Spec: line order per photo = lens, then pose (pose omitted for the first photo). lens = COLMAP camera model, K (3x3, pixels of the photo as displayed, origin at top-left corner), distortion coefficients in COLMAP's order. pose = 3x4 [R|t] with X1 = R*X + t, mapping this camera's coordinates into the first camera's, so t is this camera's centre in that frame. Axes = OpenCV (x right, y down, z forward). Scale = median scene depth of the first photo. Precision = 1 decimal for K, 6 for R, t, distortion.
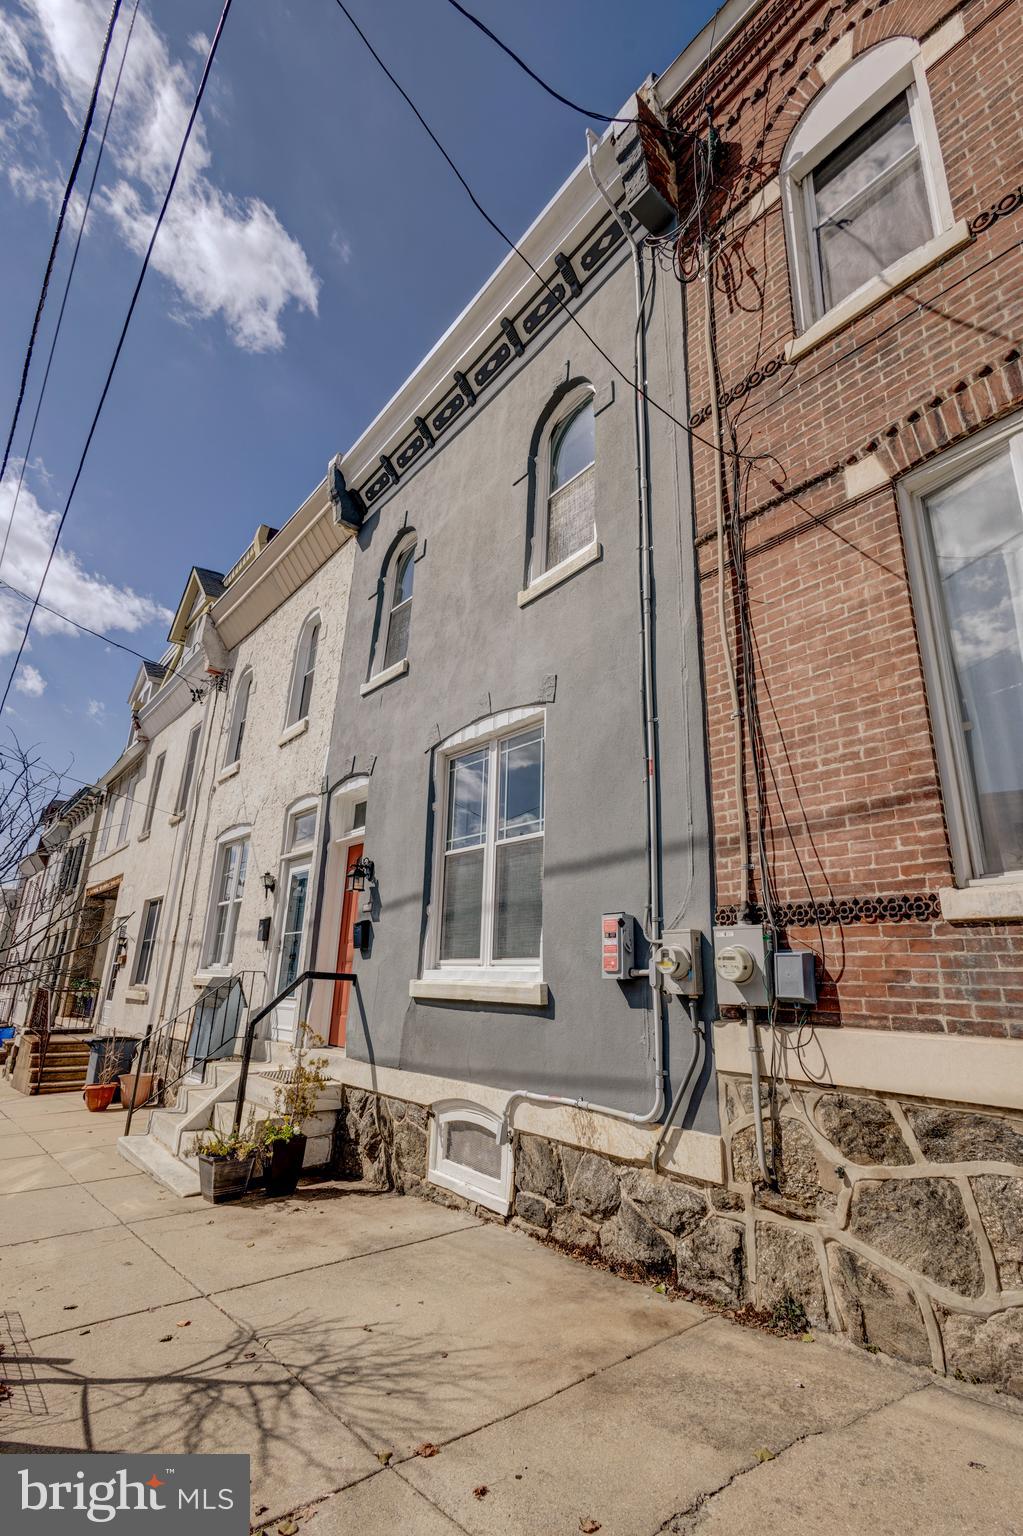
lens RADIAL K [[686.1, 0, 520.7], [0, 686.1, 755.2], [0, 0, 1]] dist [0.010900, -0.001409]
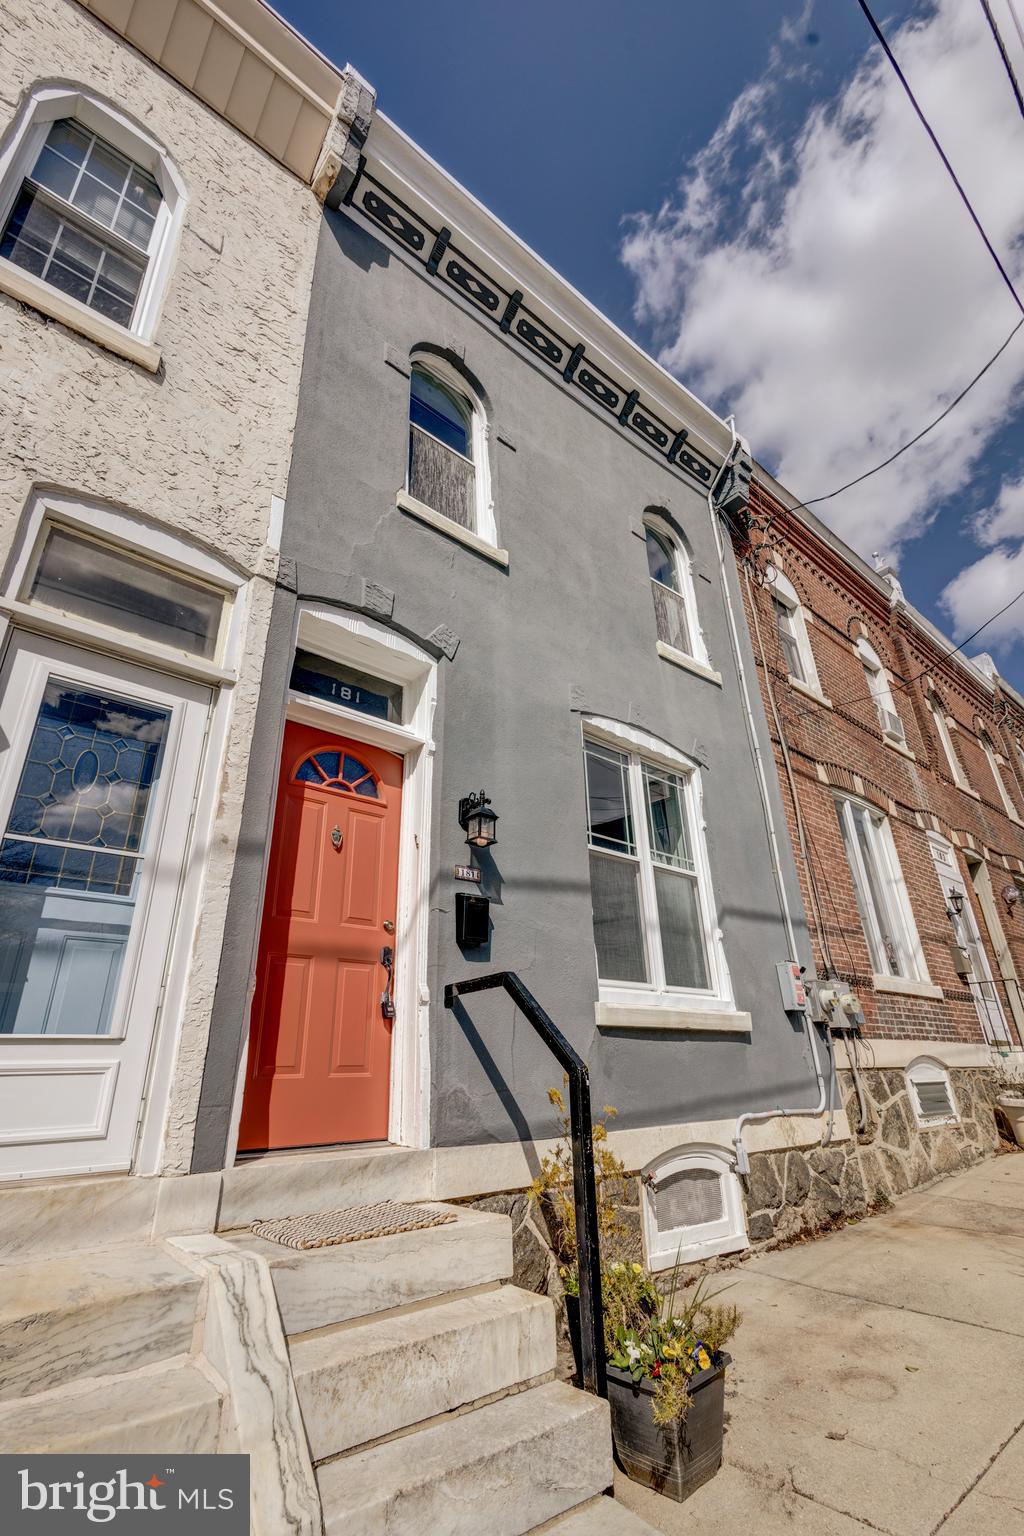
lens RADIAL K [[686.1, 0, 511.3], [0, 686.1, 765.4], [0, 0, 1]] dist [0.010900, -0.001409]
pose [[0.005913, 0.392300, 0.919818, -1.186552], [-0.288832, 0.881300, -0.374015, 0.518517], [-0.957362, -0.263461, 0.118520, 1.367174]]
